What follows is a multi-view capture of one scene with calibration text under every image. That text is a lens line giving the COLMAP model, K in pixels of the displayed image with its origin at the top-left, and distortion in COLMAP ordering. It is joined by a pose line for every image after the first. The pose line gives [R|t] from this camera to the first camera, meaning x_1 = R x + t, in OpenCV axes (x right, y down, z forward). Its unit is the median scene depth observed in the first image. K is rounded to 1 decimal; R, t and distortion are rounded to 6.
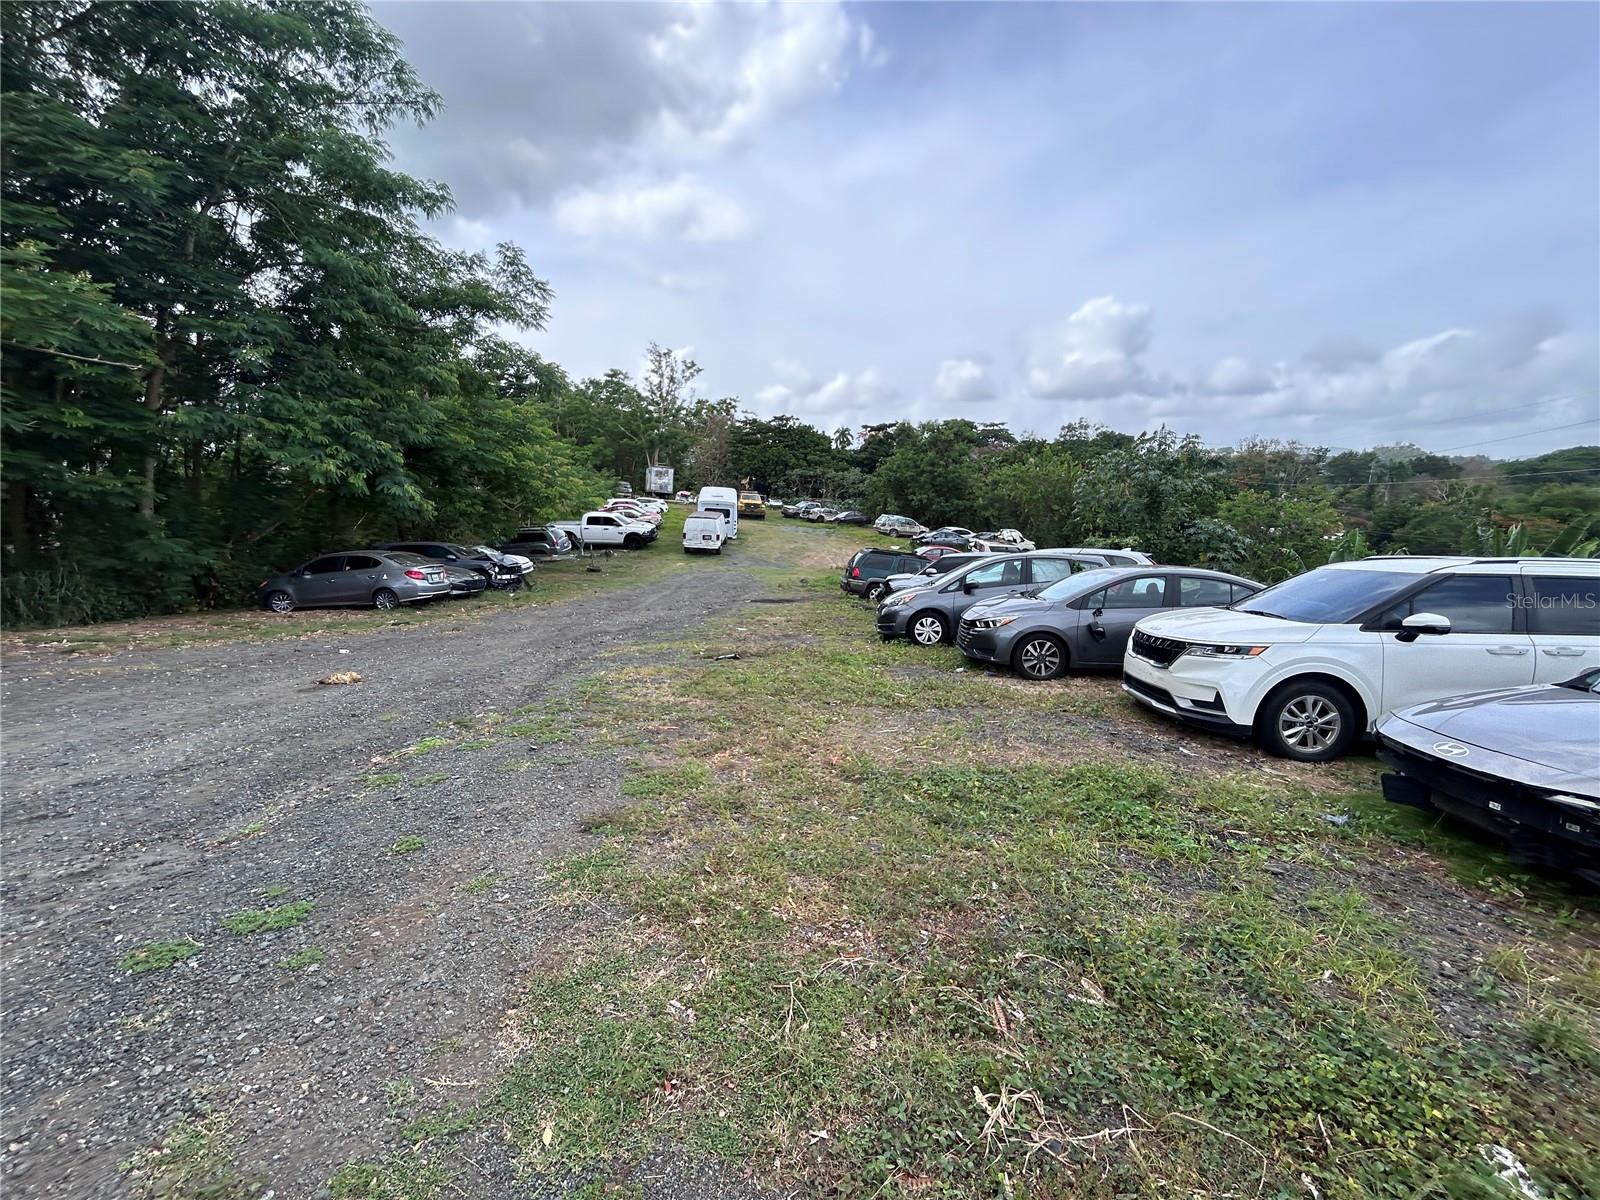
lens RADIAL K [[651.9, 0, 799.6], [0, 651.9, 597.5], [0, 0, 1]] dist [-0.000321, 0.001196]
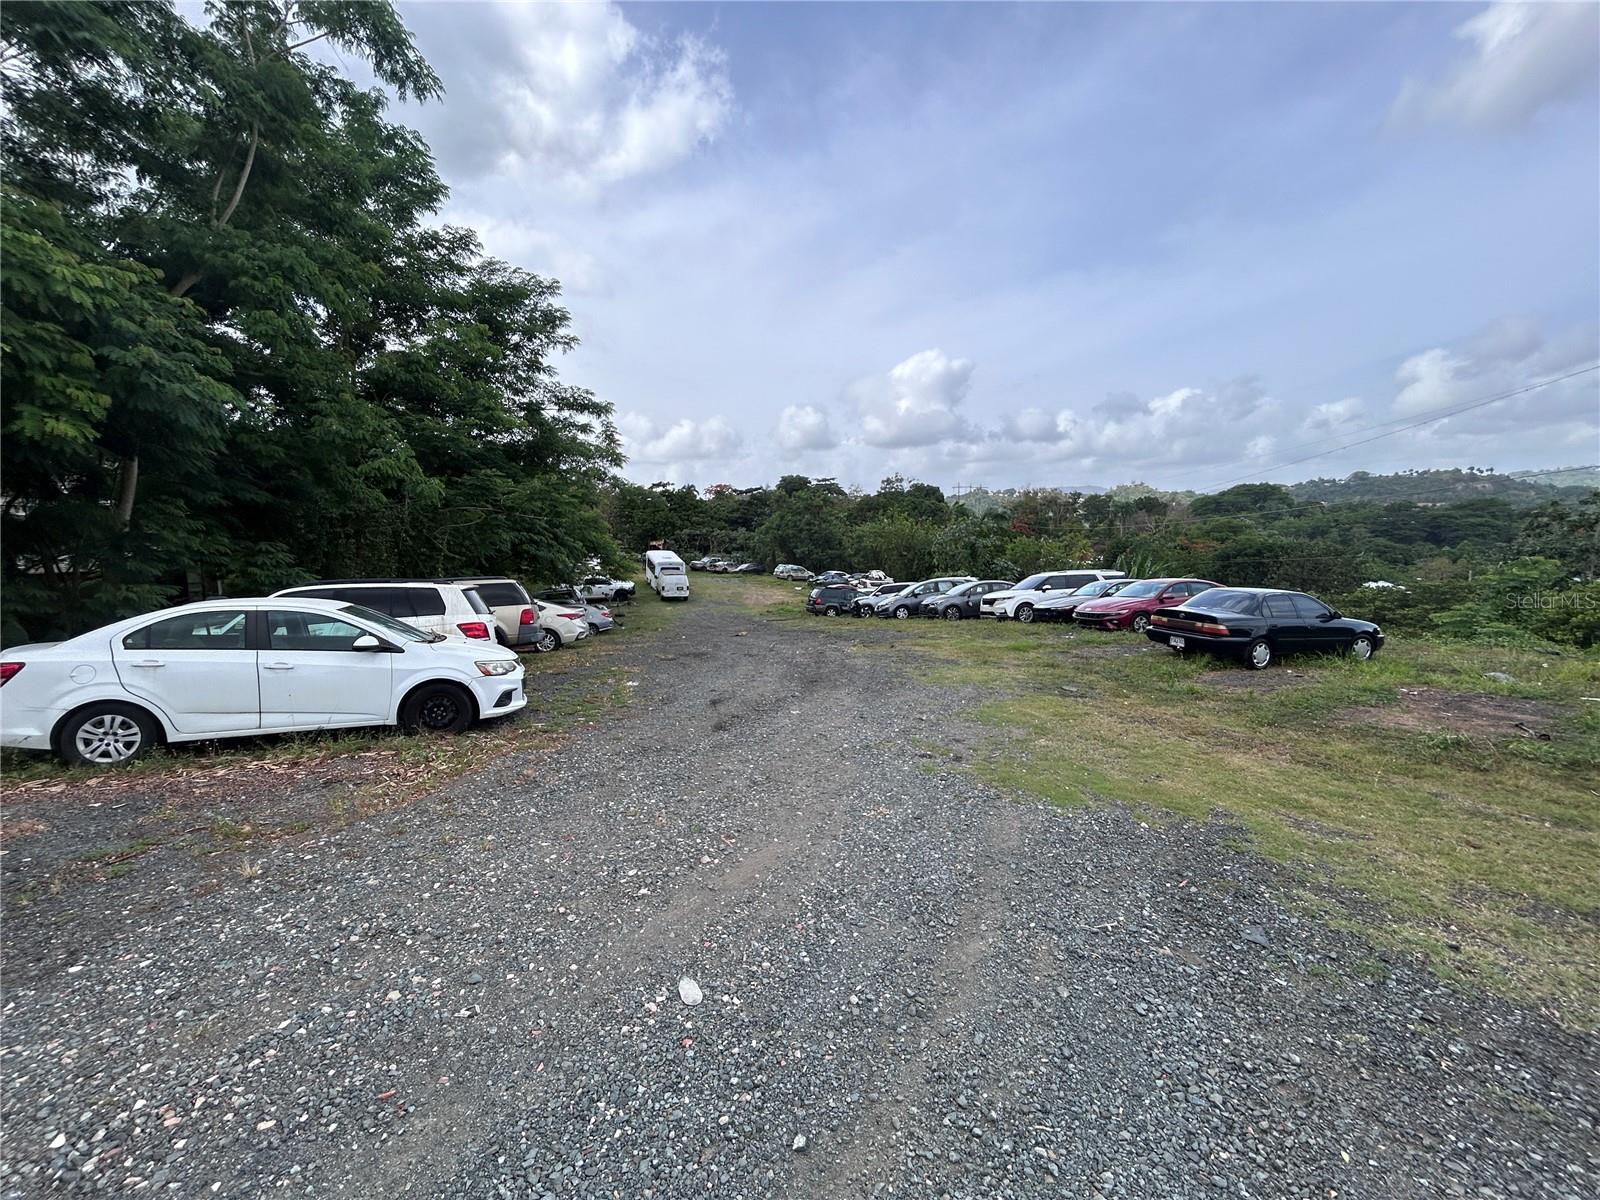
lens RADIAL K [[651.9, 0, 799.6], [0, 651.9, 597.5], [0, 0, 1]] dist [-0.000321, 0.001196]
pose [[0.965871, -0.066836, 0.250251, -0.158691], [0.084824, 0.994479, -0.061786, 0.022052], [-0.244740, 0.080904, 0.966207, -0.258717]]
